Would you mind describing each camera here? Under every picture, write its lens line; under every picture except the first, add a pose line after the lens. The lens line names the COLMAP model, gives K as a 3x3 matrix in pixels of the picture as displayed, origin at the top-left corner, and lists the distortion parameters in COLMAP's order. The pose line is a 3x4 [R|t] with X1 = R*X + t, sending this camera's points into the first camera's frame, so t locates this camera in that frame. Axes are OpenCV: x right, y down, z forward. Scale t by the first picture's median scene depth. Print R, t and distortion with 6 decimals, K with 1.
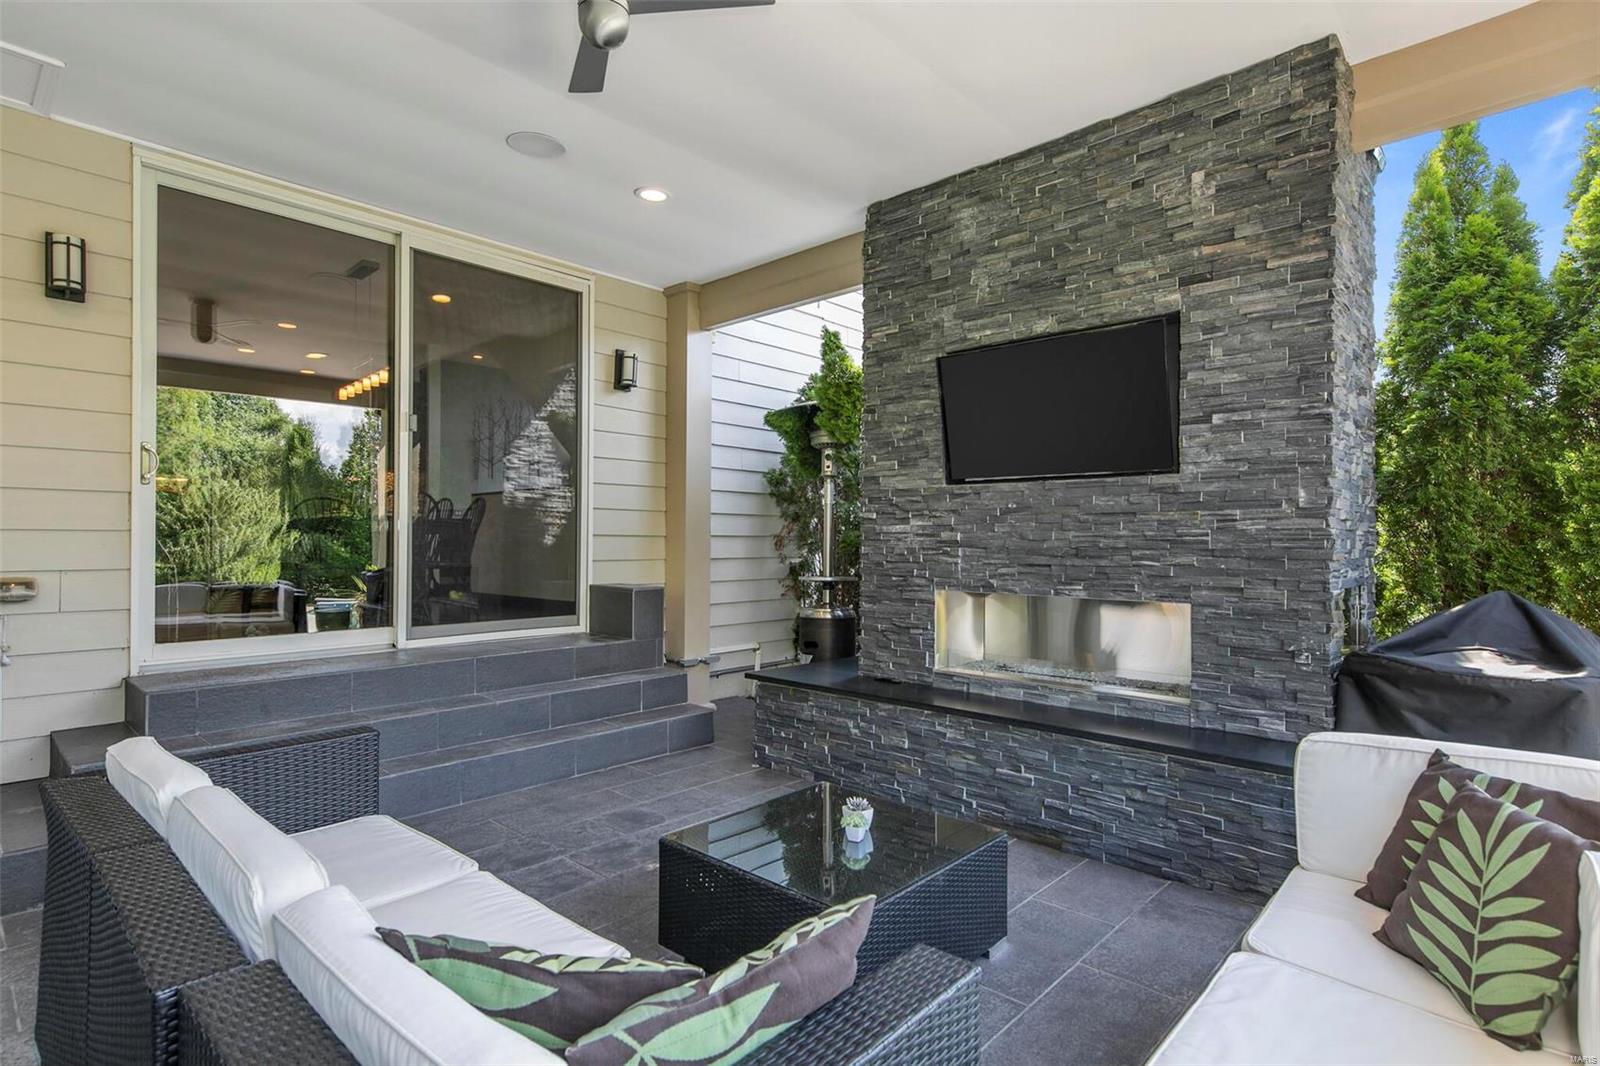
lens RADIAL K [[800.1, 0, 808.1], [0, 800.1, 536.1], [0, 0, 1]] dist [0.002515, 0.000160]
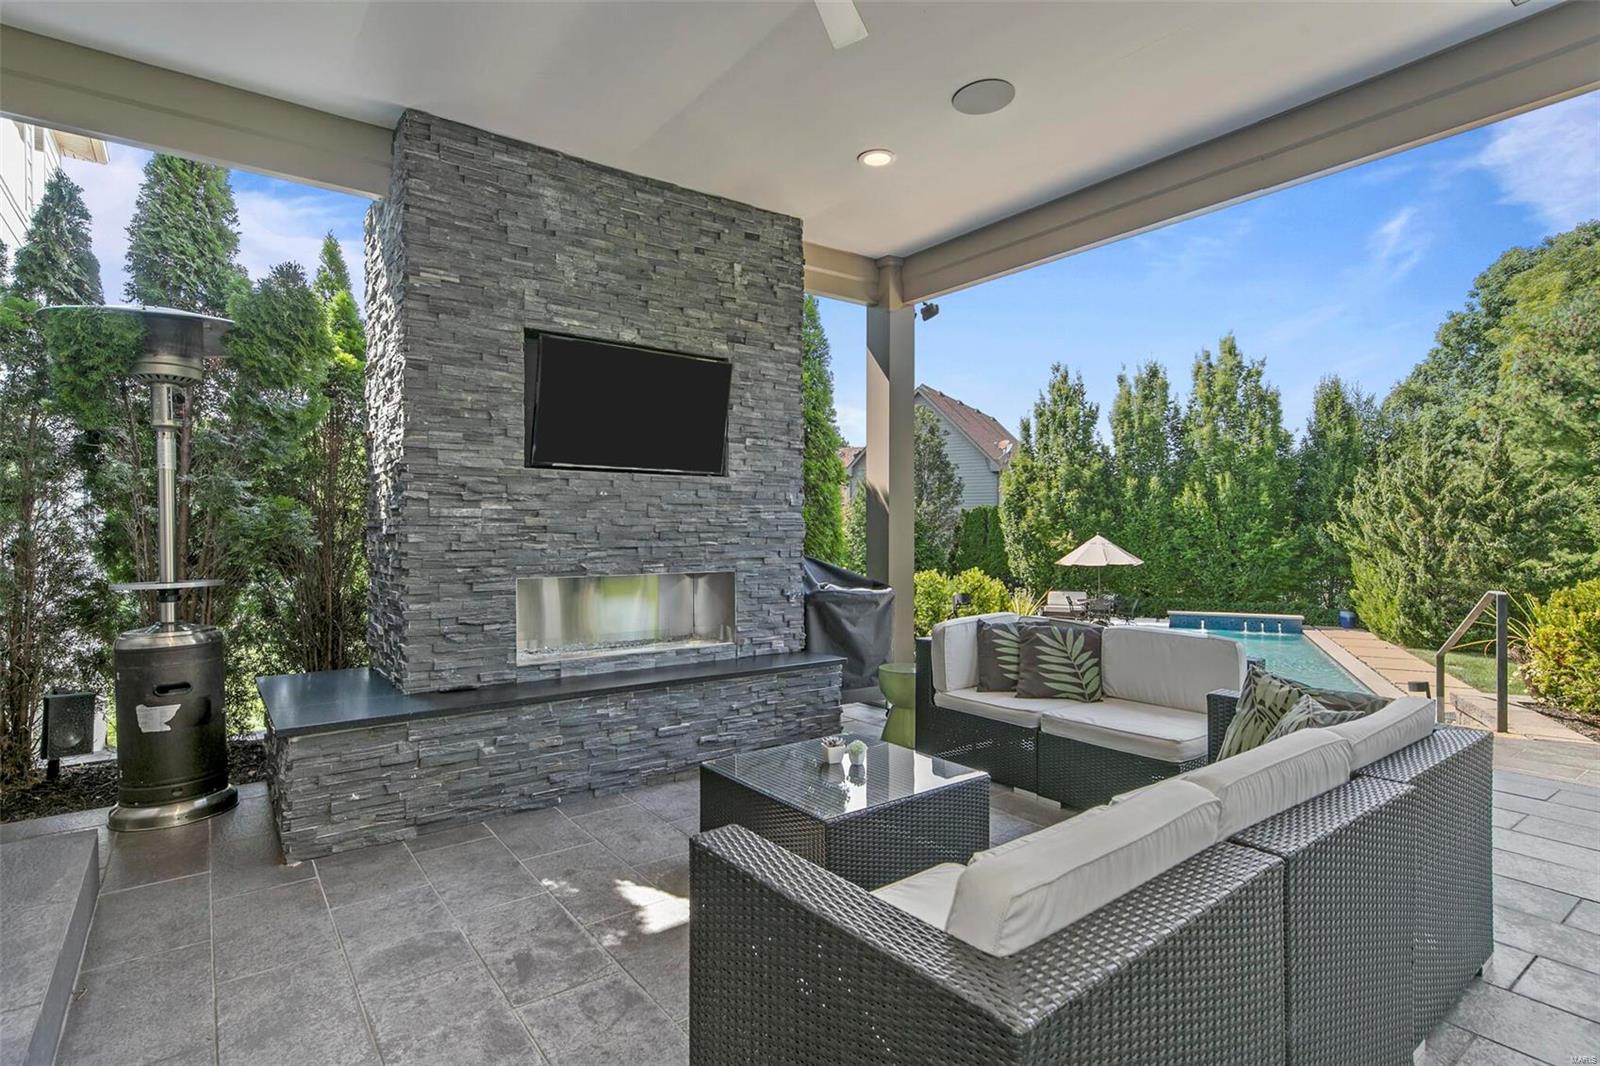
lens RADIAL K [[799.3, 0, 801.2], [0, 799.3, 528.0], [0, 0, 1]] dist [0.003010, 0.000266]
pose [[0.180792, -0.003288, 0.983516, -0.752456], [-0.005165, 0.999977, 0.004293, 0.002380], [-0.983508, -0.005856, 0.180771, 0.544015]]
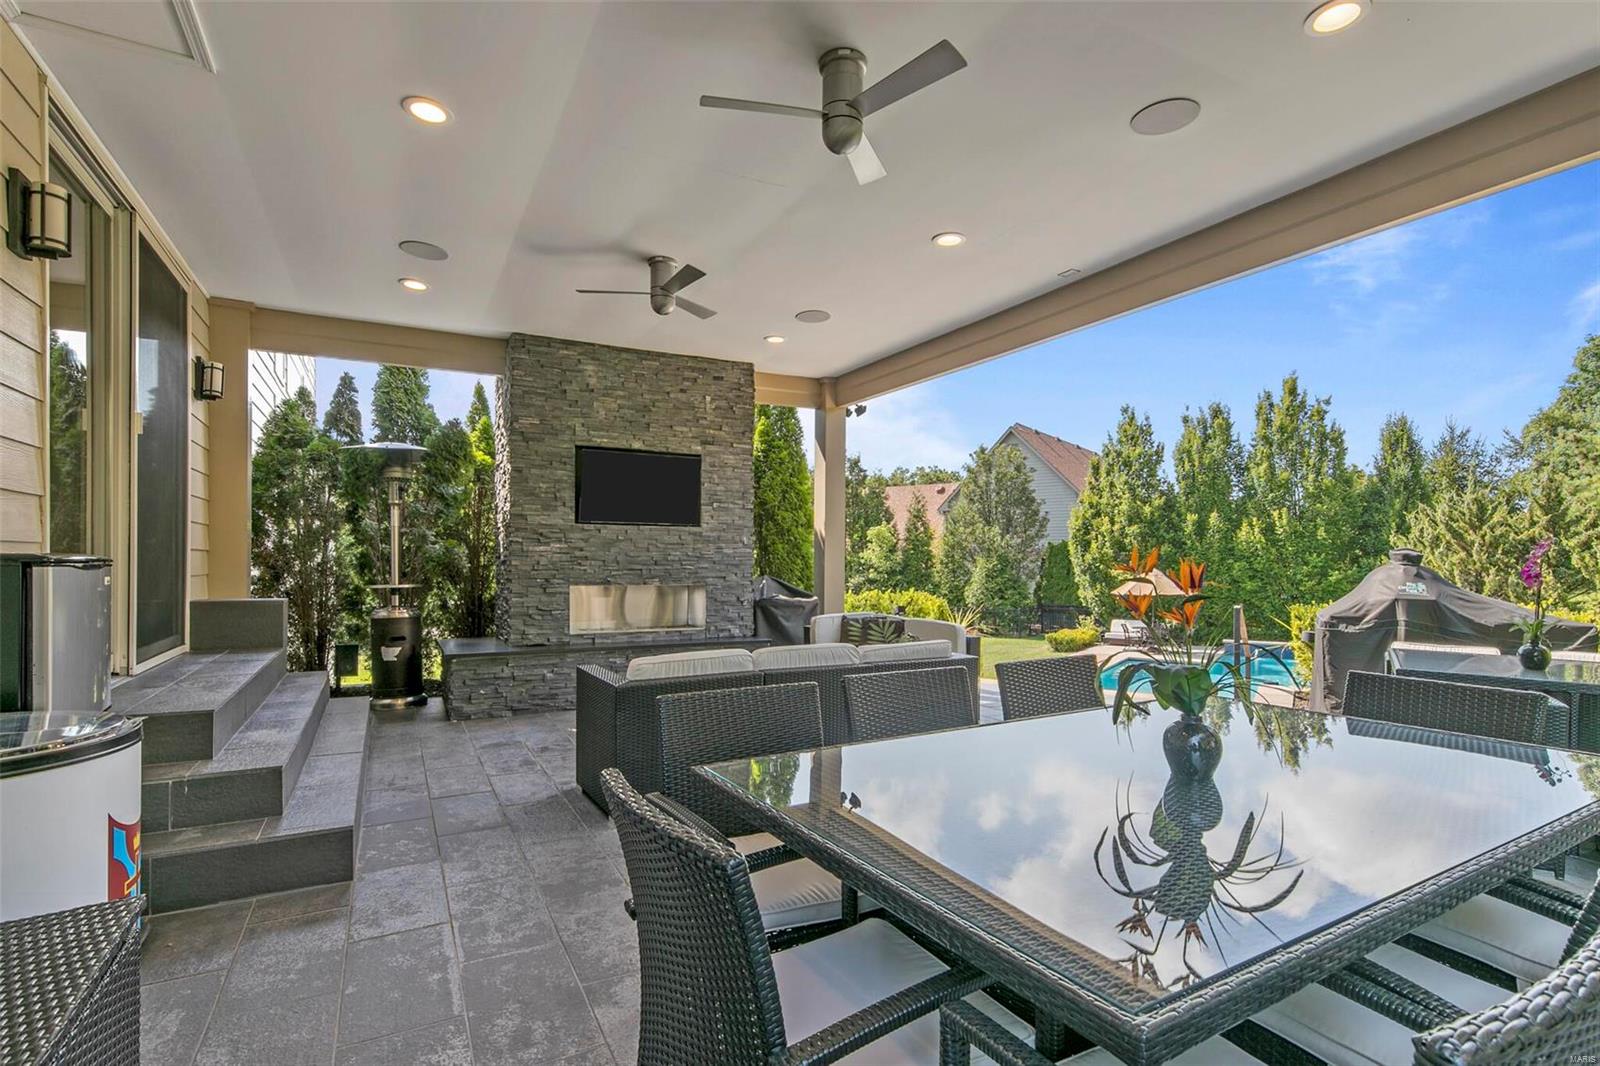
lens RADIAL K [[773.6, 0, 801.9], [0, 773.6, 558.1], [0, 0, 1]] dist [0.002165, 0.000359]
pose [[0.331640, -0.000693, 0.943406, -1.299524], [-0.009901, 0.999942, 0.004215, -0.002506], [-0.943354, -0.010738, 0.331614, 0.007284]]
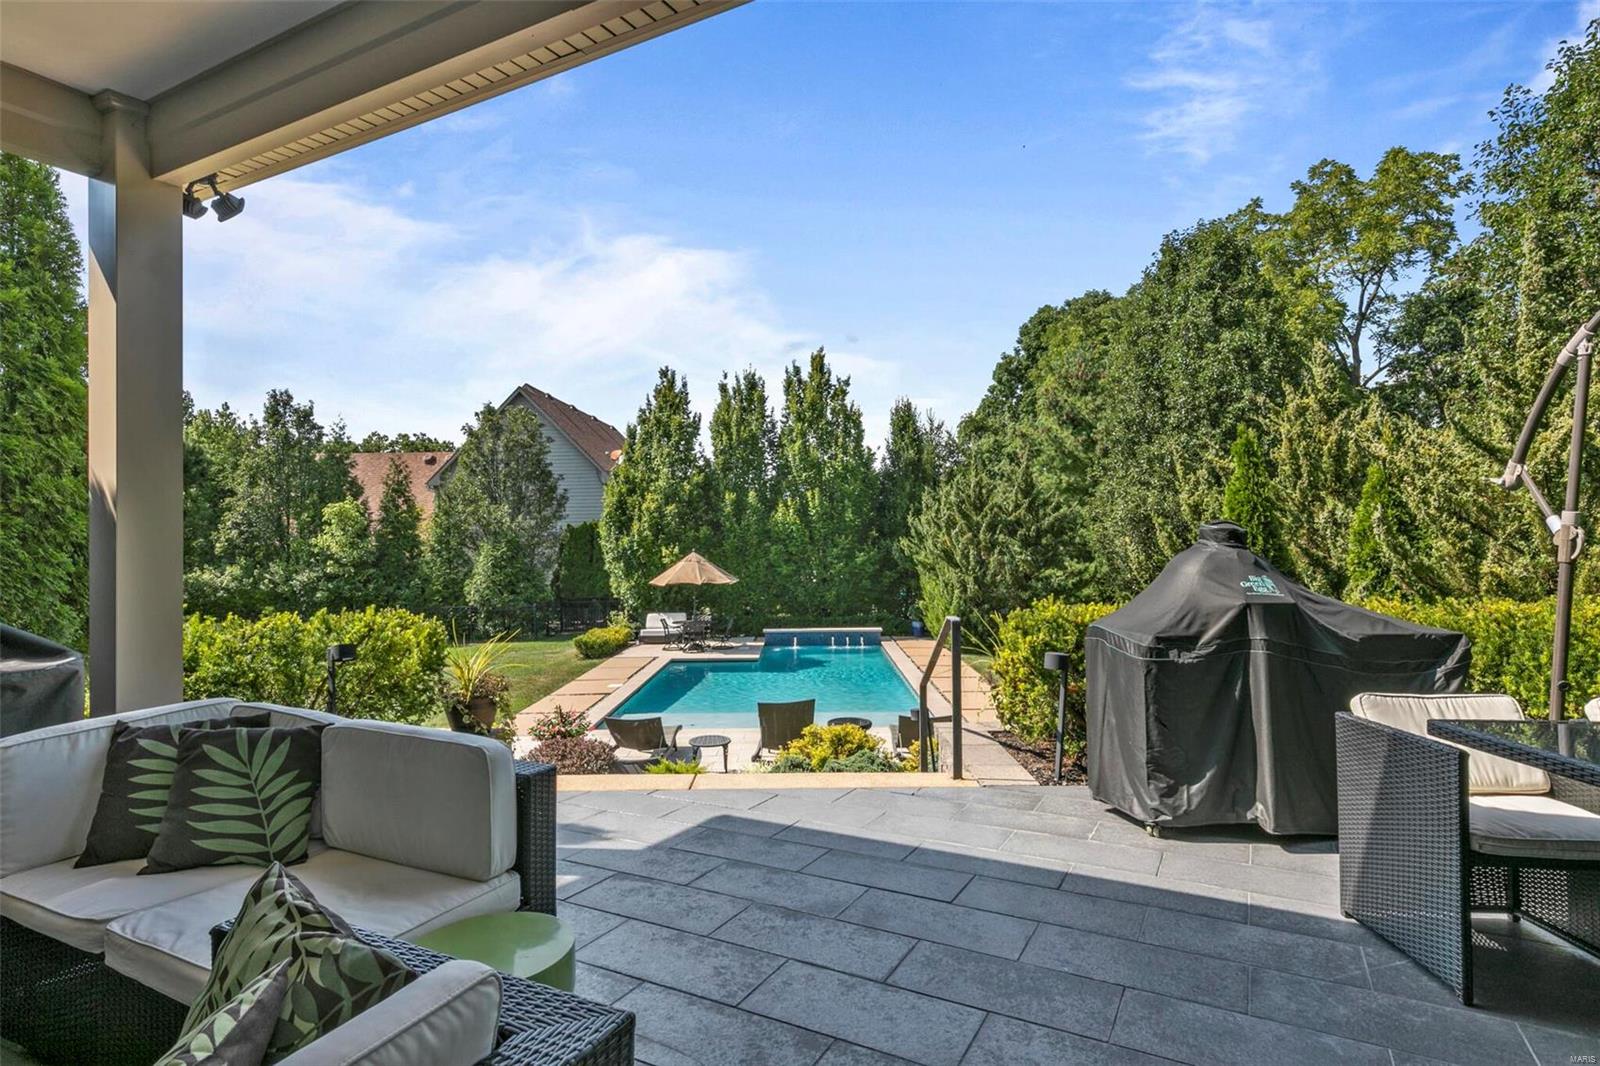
lens RADIAL K [[841.5, 0, 808.8], [0, 841.5, 537.0], [0, 0, 1]] dist [0.003667, -0.000024]
pose [[-0.257955, 0.005887, 0.966139, -0.357729], [0.000998, 0.999983, -0.005826, -0.001430], [-0.966156, -0.000539, -0.257957, 0.160662]]
